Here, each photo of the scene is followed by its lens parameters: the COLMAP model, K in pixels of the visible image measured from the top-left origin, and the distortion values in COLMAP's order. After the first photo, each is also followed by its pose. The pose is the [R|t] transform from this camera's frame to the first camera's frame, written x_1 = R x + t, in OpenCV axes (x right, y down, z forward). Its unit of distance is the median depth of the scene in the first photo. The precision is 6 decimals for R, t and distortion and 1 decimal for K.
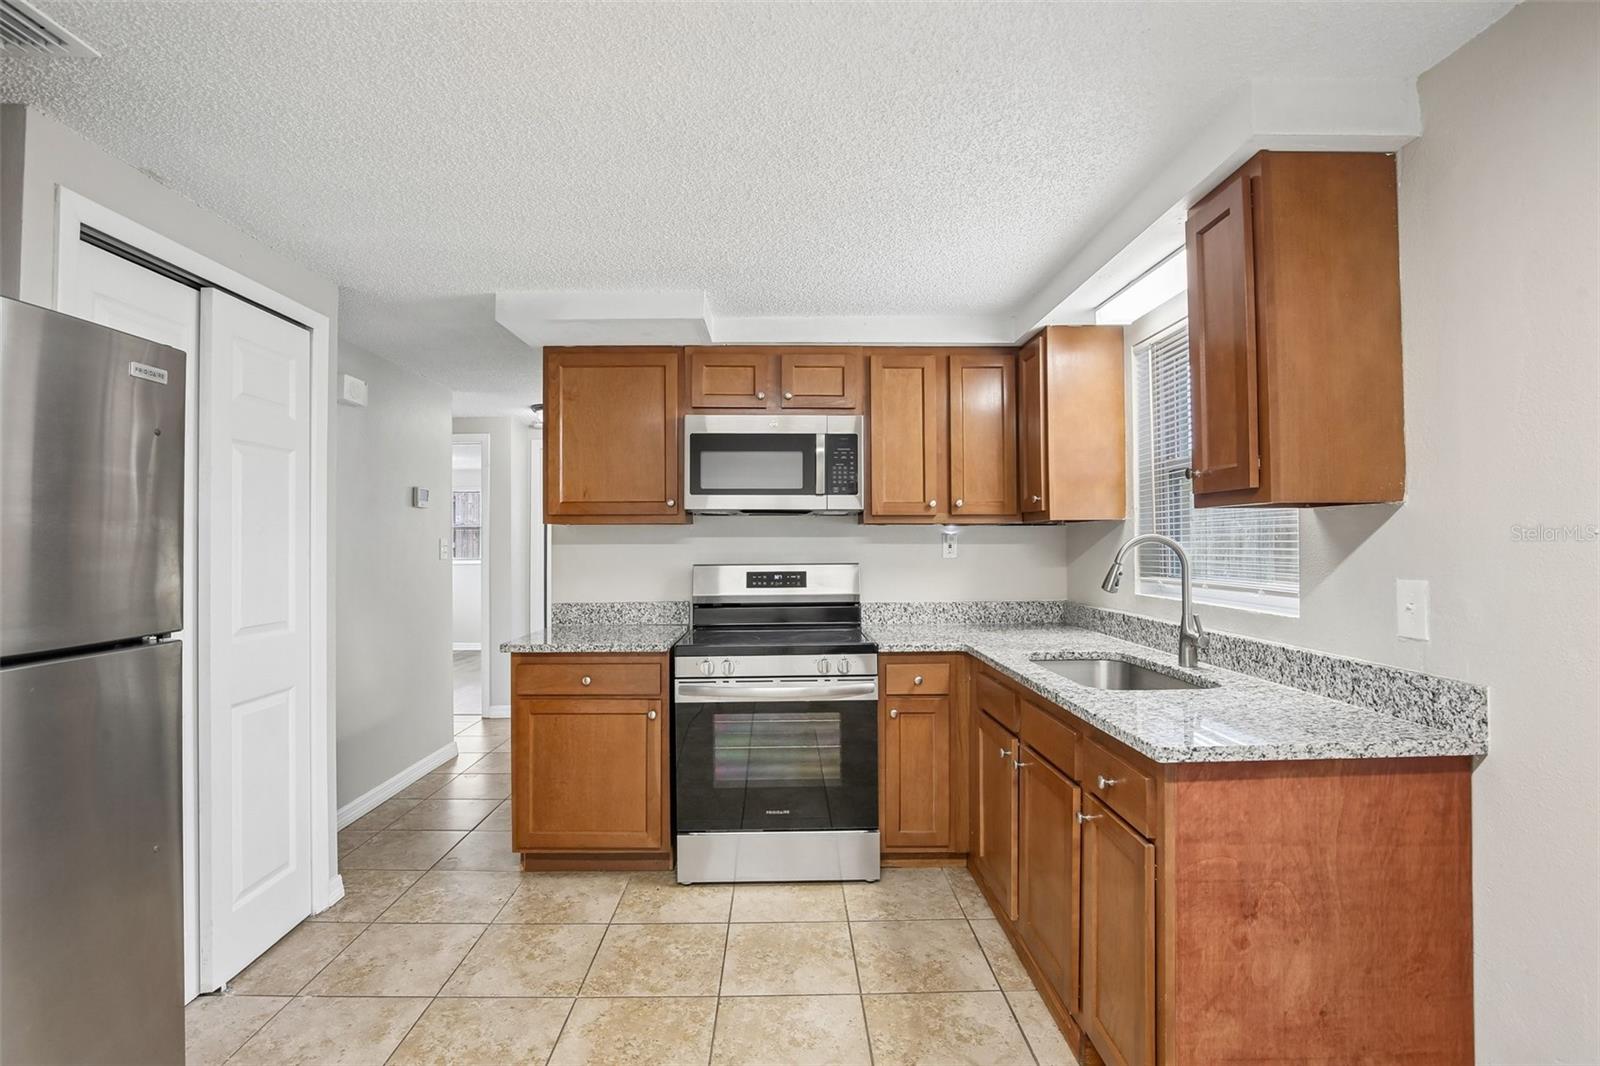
lens RADIAL K [[740.2, 0, 794.8], [0, 740.2, 527.1], [0, 0, 1]] dist [-0.032947, 0.005628]
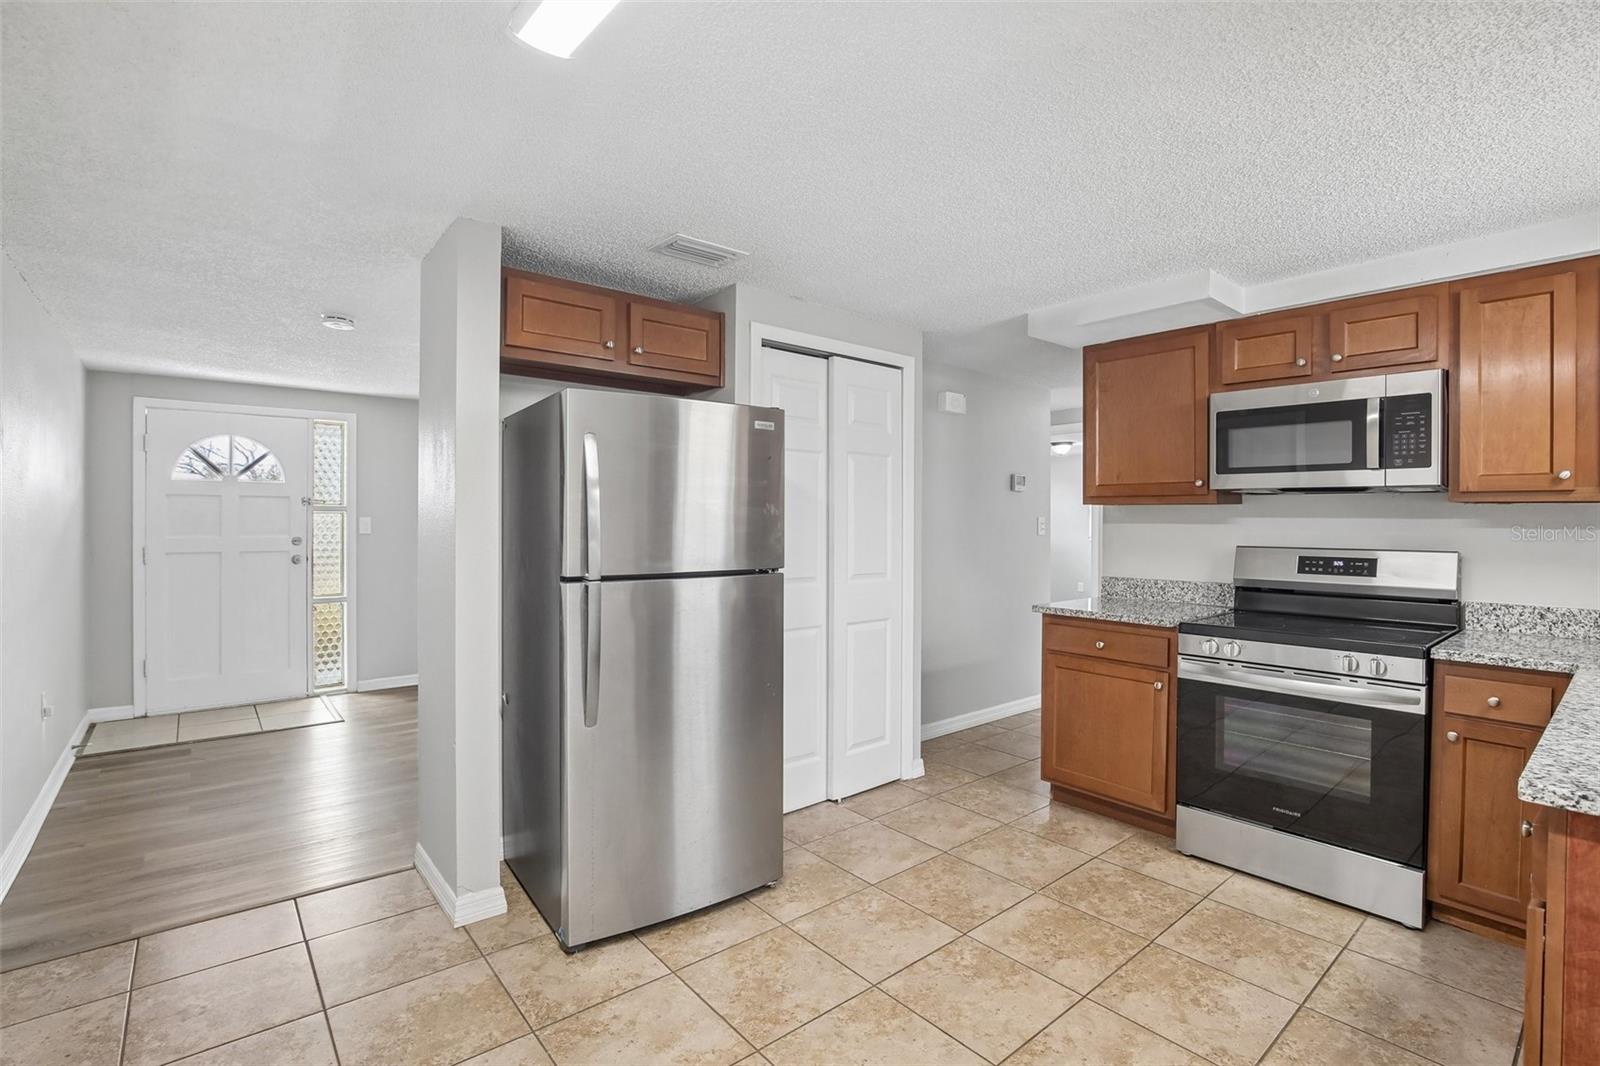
lens RADIAL K [[742.6, 0, 802.6], [0, 742.6, 527.2], [0, 0, 1]] dist [-0.028249, 0.006514]
pose [[0.632683, 0.017504, -0.774213, 0.300038], [0.005111, 0.999628, 0.026778, -0.002722], [0.774394, -0.020899, 0.632358, -0.057043]]
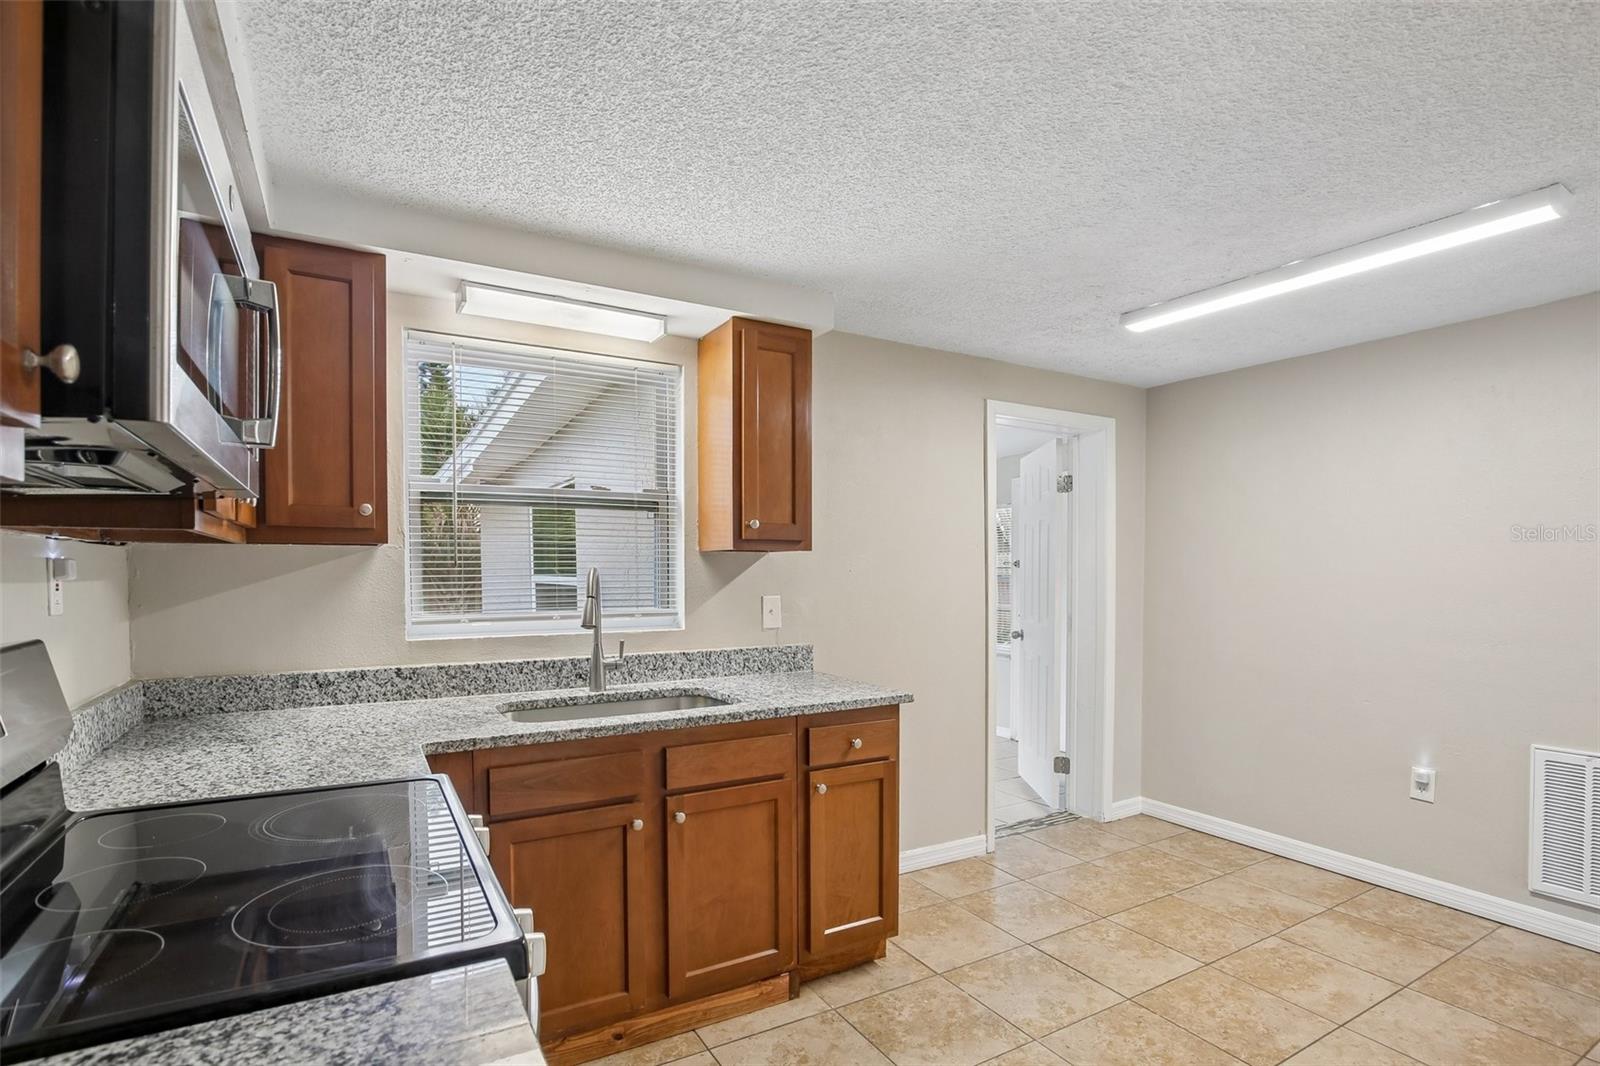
lens RADIAL K [[762.8, 0, 796.3], [0, 762.8, 579.0], [0, 0, 1]] dist [-0.031101, 0.006894]
pose [[-0.480525, -0.011022, 0.876912, -0.472300], [-0.018664, 0.999823, 0.002340, 0.013471], [-0.876783, -0.015242, -0.480645, 1.033211]]
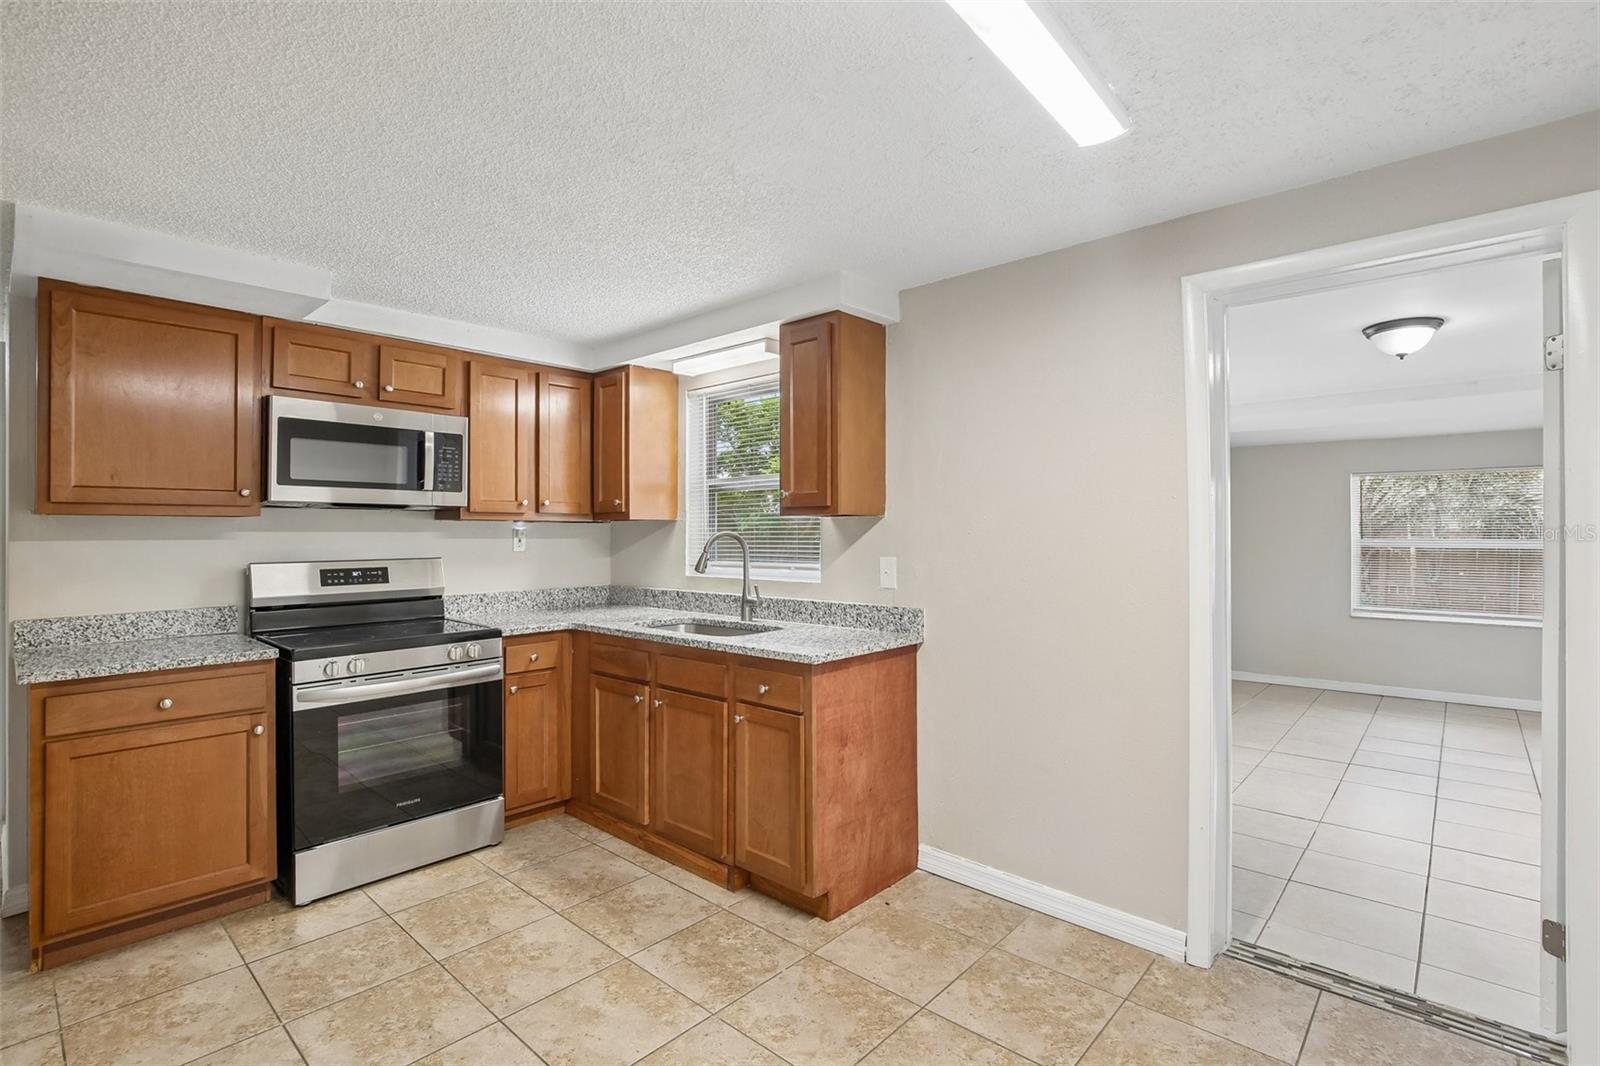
lens RADIAL K [[751.7, 0, 794.2], [0, 751.7, 532.2], [0, 0, 1]] dist [-0.027995, 0.007696]
pose [[0.686776, 0.003120, 0.726863, -0.403569], [-0.013847, 0.999865, 0.008791, -0.002901], [-0.726737, -0.016103, 0.686727, -0.087843]]
